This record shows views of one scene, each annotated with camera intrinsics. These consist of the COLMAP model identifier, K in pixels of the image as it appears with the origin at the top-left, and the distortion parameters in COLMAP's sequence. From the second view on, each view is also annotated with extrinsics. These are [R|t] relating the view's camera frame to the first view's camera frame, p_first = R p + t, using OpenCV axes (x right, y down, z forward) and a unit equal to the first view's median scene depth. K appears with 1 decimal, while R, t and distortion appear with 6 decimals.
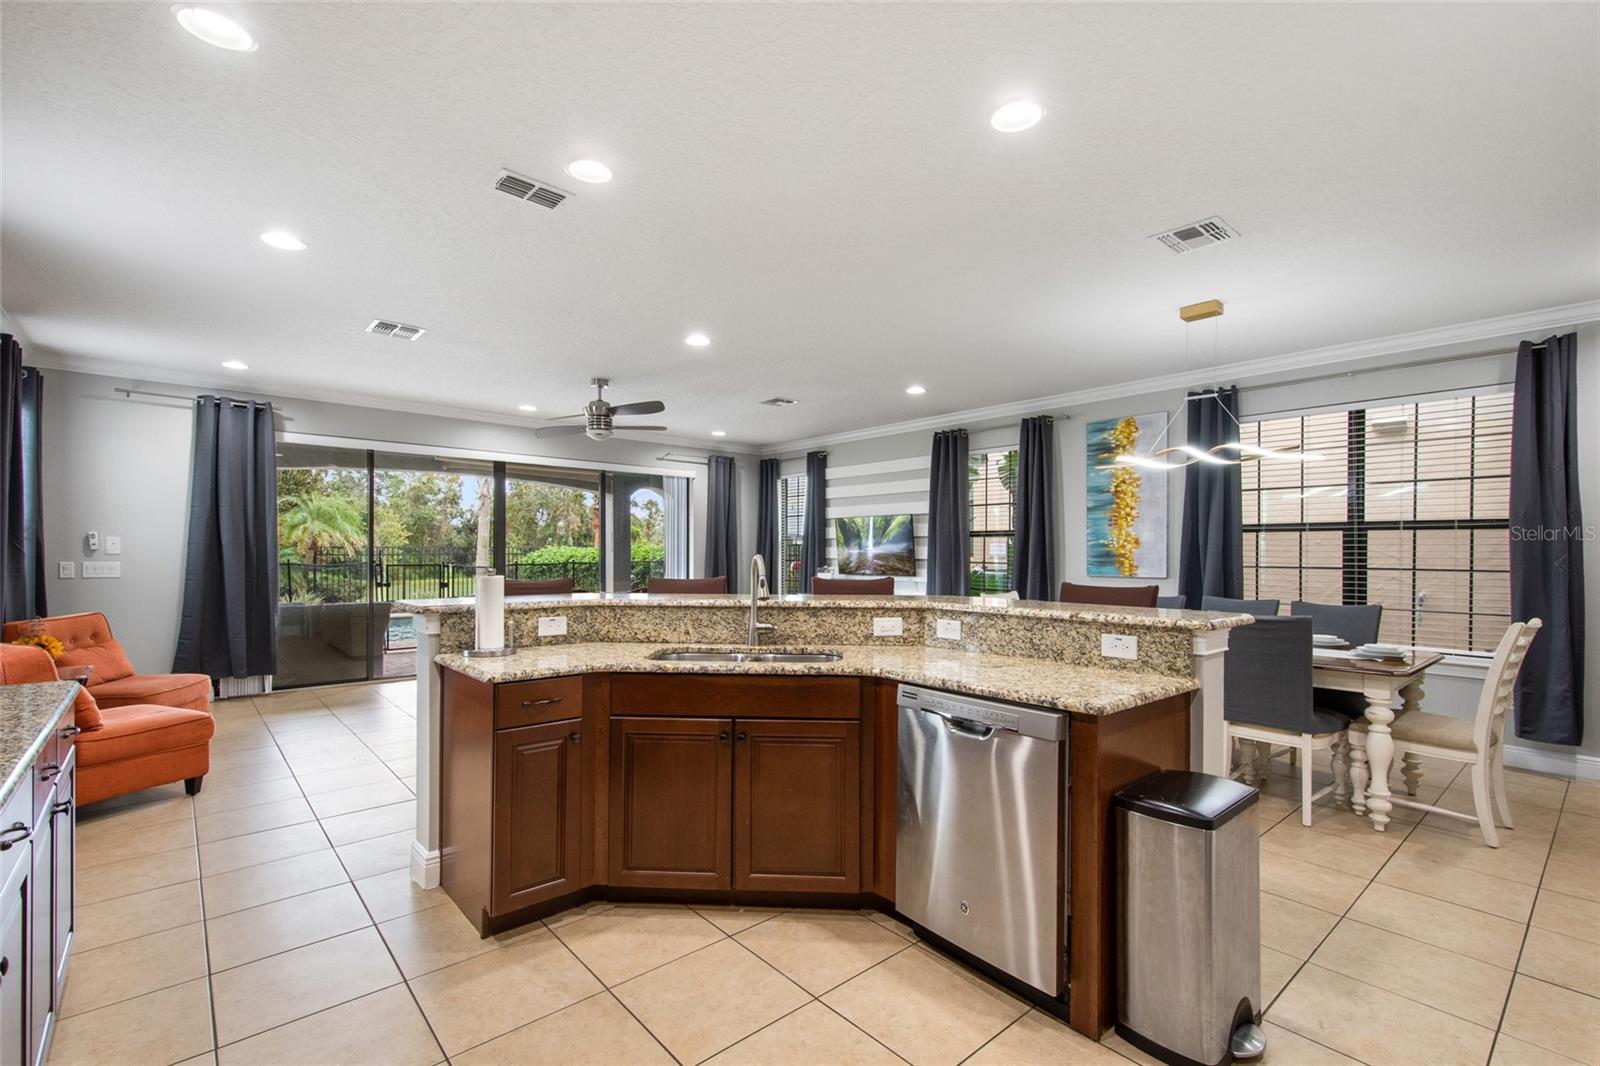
lens RADIAL K [[704.0, 0, 798.0], [0, 704.0, 557.9], [0, 0, 1]] dist [0.014797, -0.005705]
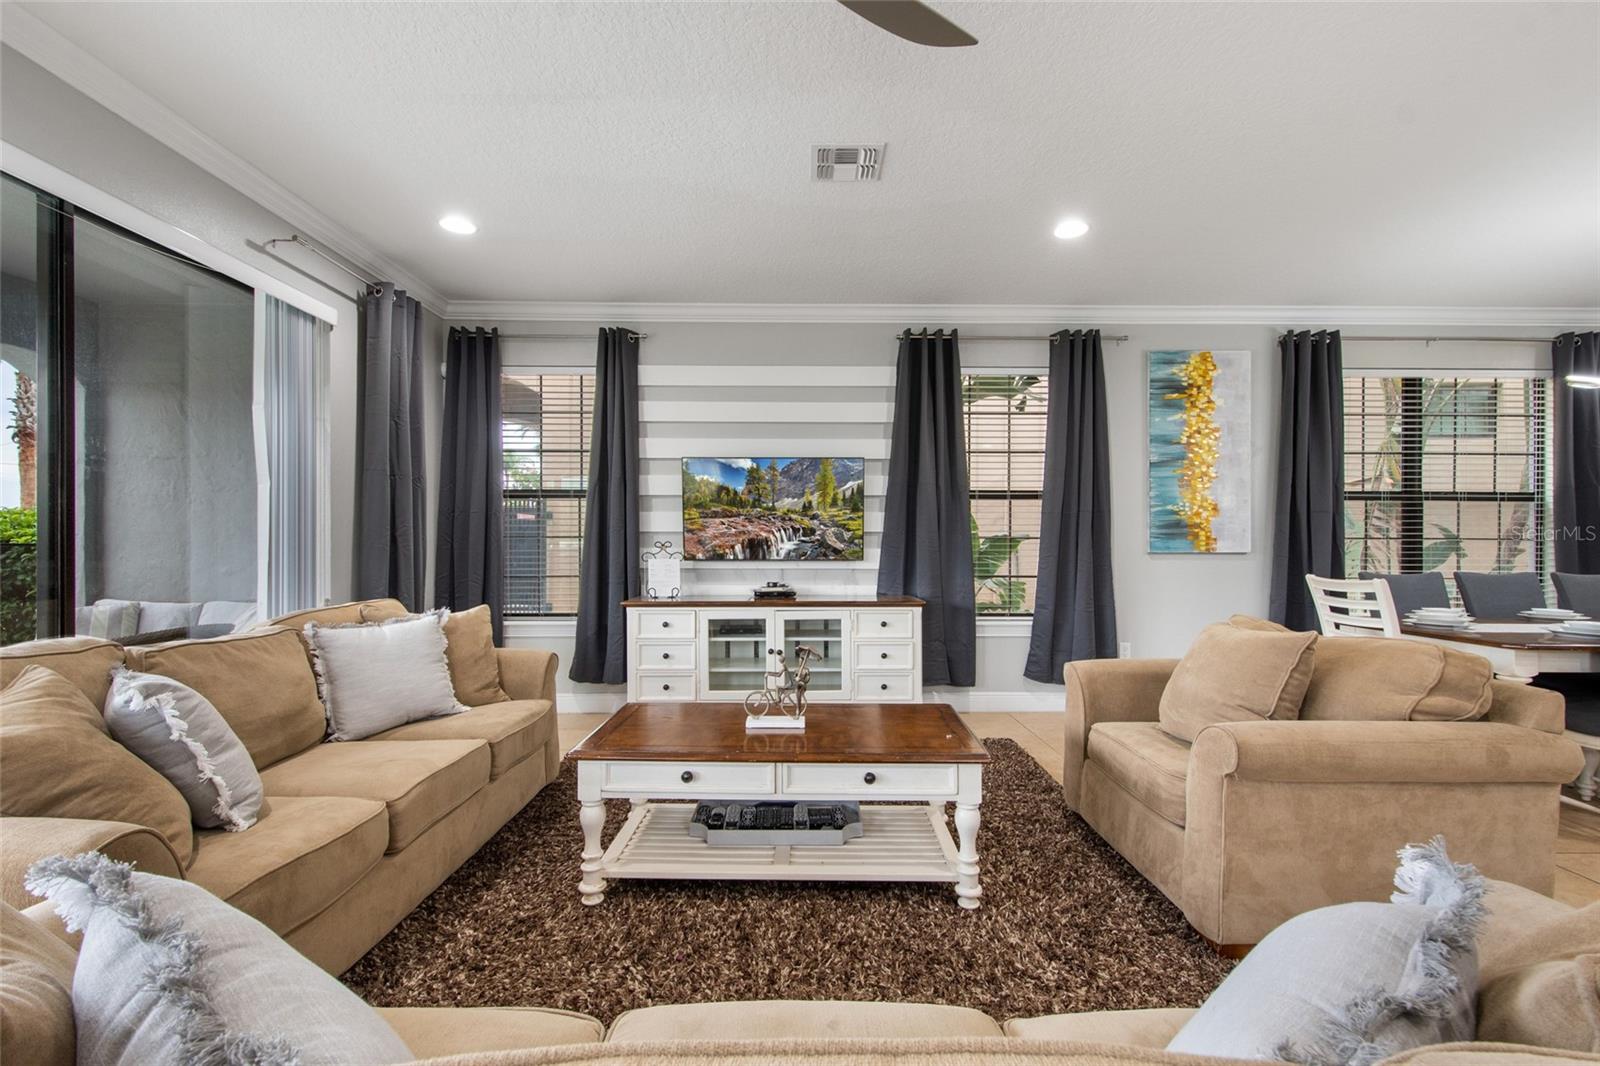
lens RADIAL K [[704.0, 0, 803.4], [0, 704.0, 540.8], [0, 0, 1]] dist [0.014797, -0.005705]
pose [[0.652130, 0.001510, 0.758106, -0.392550], [0.004971, 0.999968, -0.006269, 0.014958], [-0.758091, 0.007857, 0.652101, 0.770655]]
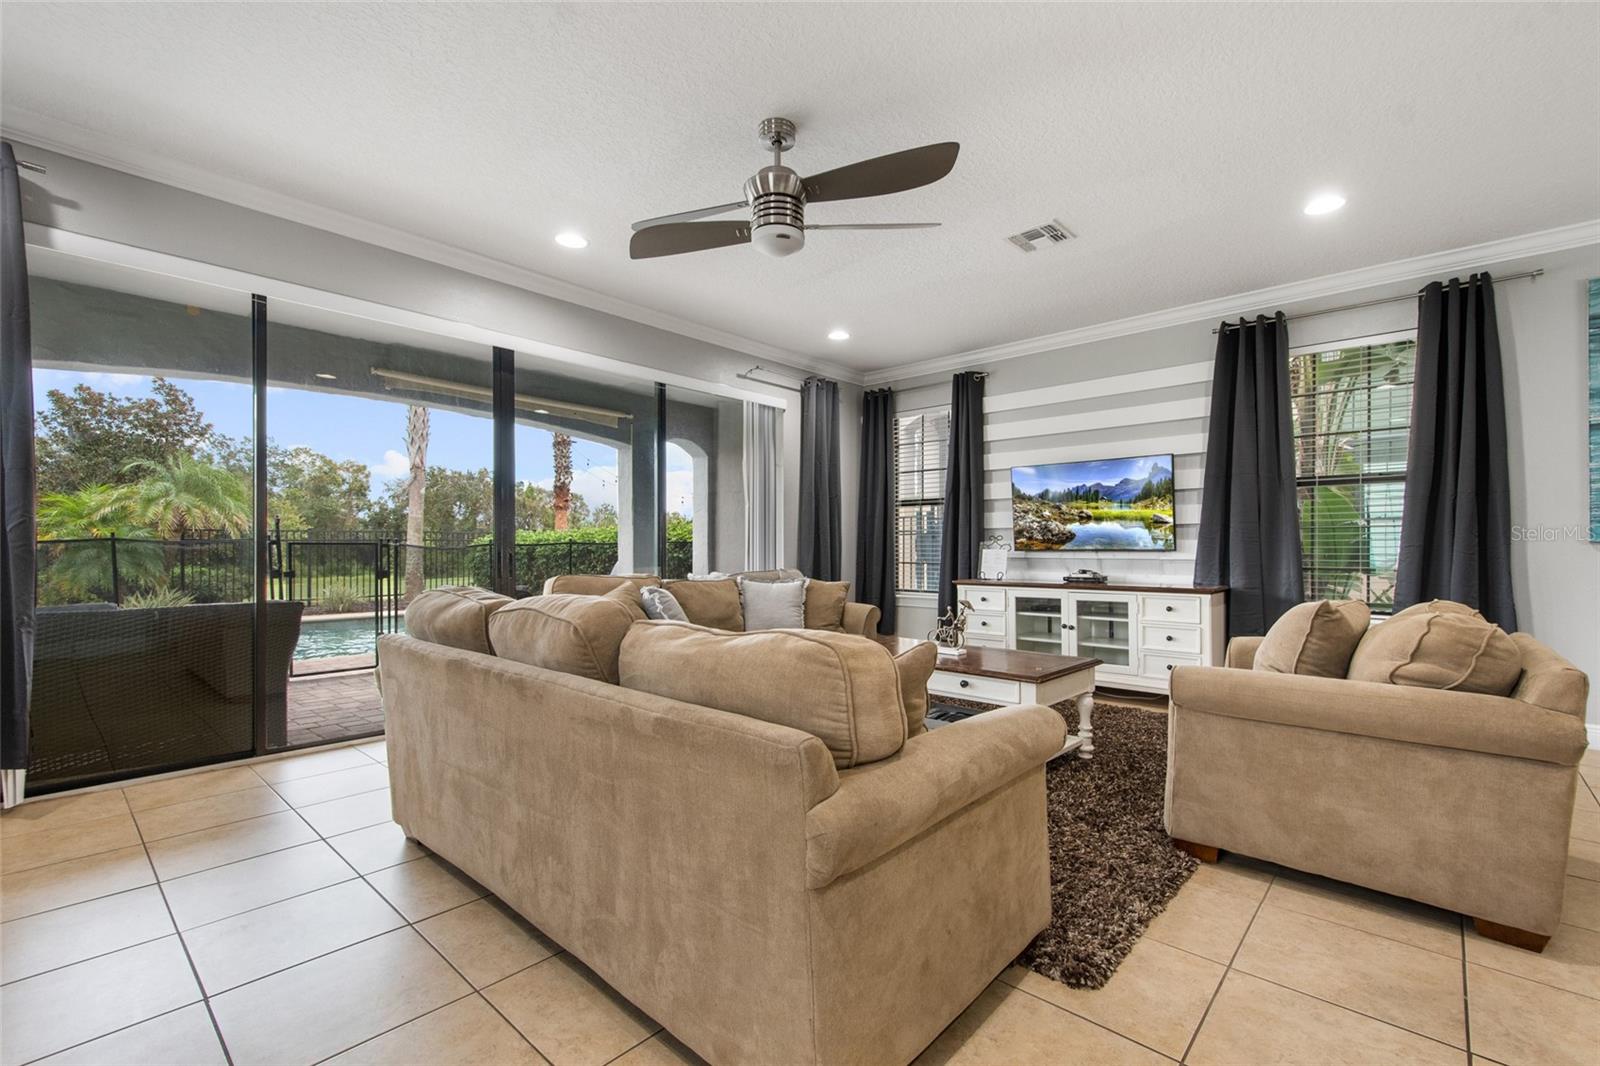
lens RADIAL K [[704.0, 0, 798.7], [0, 704.0, 540.1], [0, 0, 1]] dist [0.014797, -0.005705]
pose [[0.994599, -0.001089, 0.103785, -0.287811], [0.003090, 0.999812, -0.019122, 0.032353], [-0.103745, 0.019339, 0.994416, 0.477955]]
